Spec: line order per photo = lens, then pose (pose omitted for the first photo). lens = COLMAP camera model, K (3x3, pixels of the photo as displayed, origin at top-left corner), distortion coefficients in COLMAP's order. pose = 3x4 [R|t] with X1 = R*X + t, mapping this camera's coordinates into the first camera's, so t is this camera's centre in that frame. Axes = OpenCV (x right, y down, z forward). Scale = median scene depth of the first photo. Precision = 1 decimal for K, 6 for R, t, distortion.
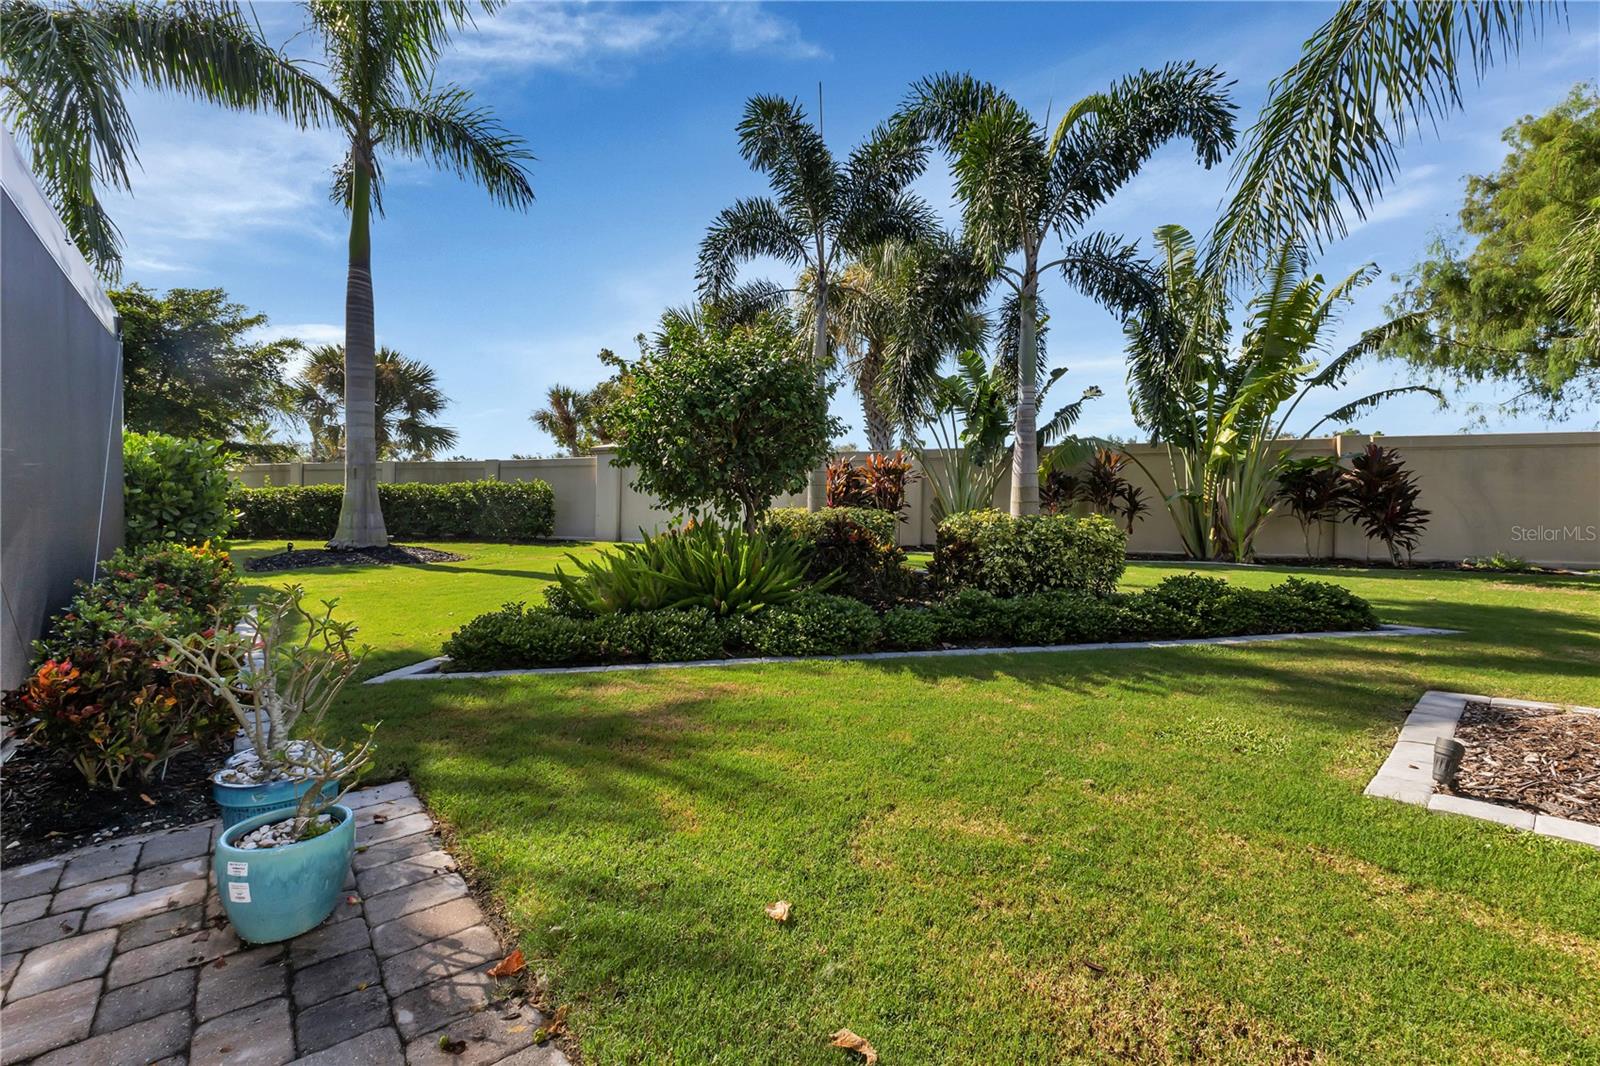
lens RADIAL K [[708.8, 0, 797.2], [0, 708.8, 521.8], [0, 0, 1]] dist [0.009032, -0.000170]
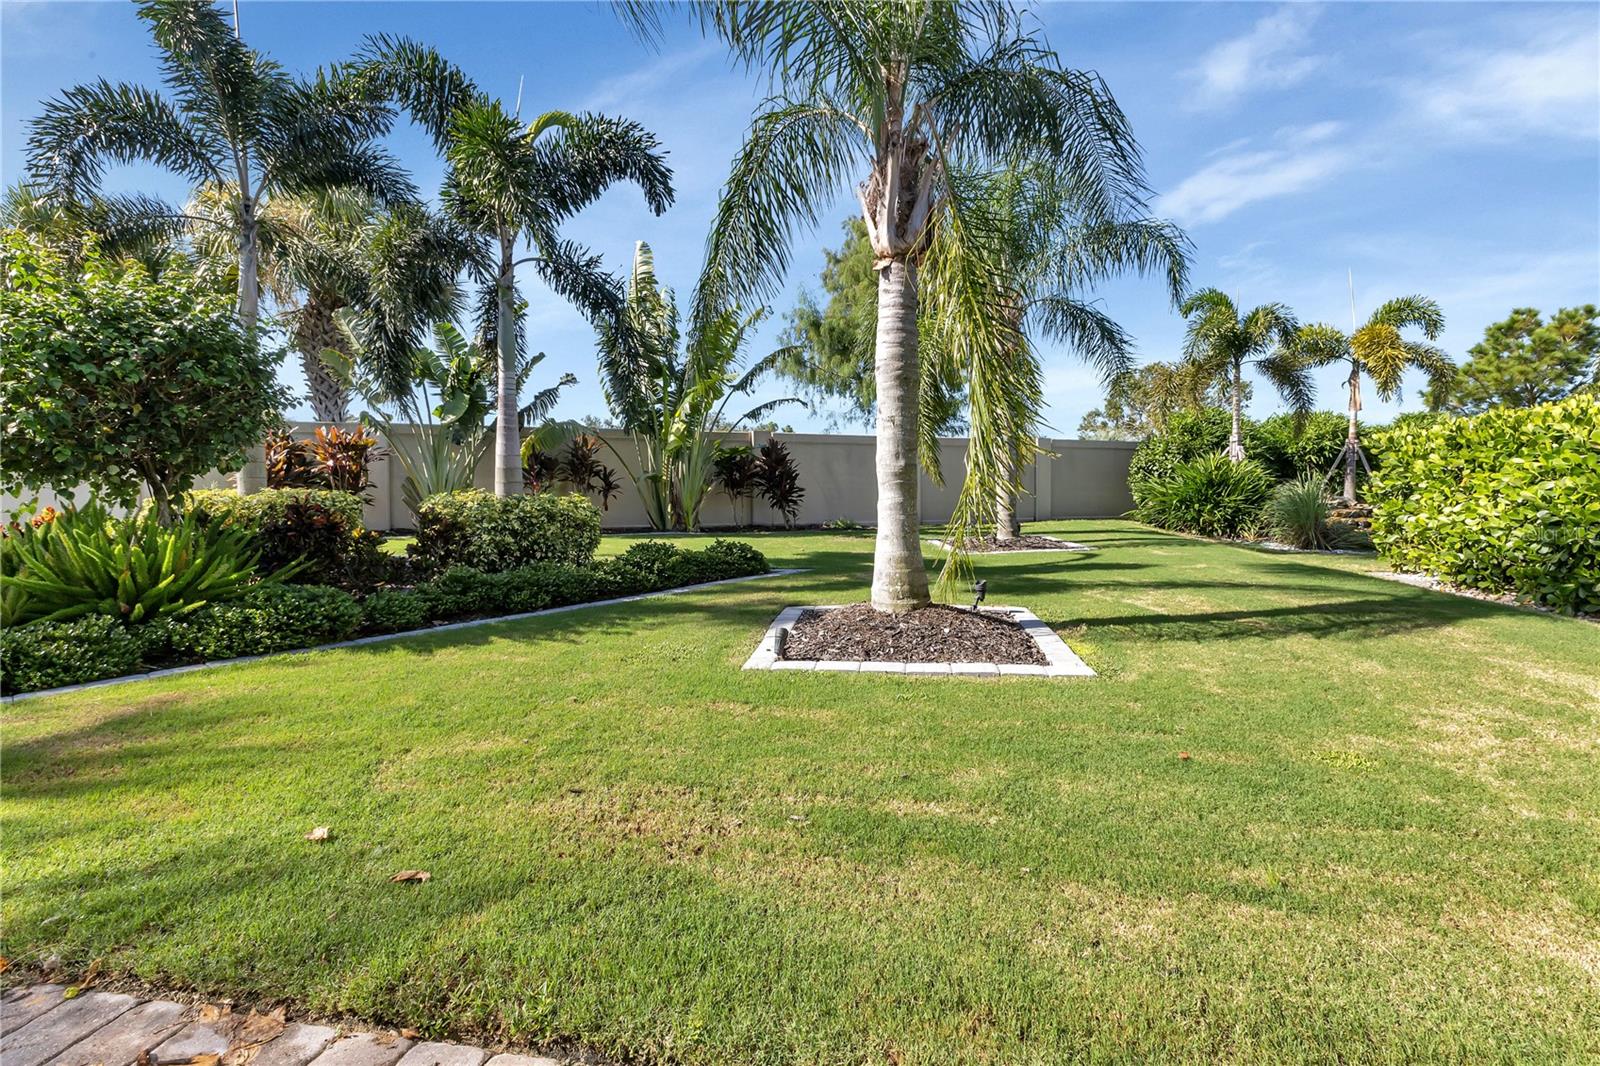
lens RADIAL K [[720.4, 0, 801.9], [0, 720.4, 529.0], [0, 0, 1]] dist [0.005793, -0.000025]
pose [[0.764506, -0.042876, 0.643189, -0.045143], [0.018063, 0.998819, 0.045113, 0.000944], [-0.644363, -0.022871, 0.764377, -0.117306]]
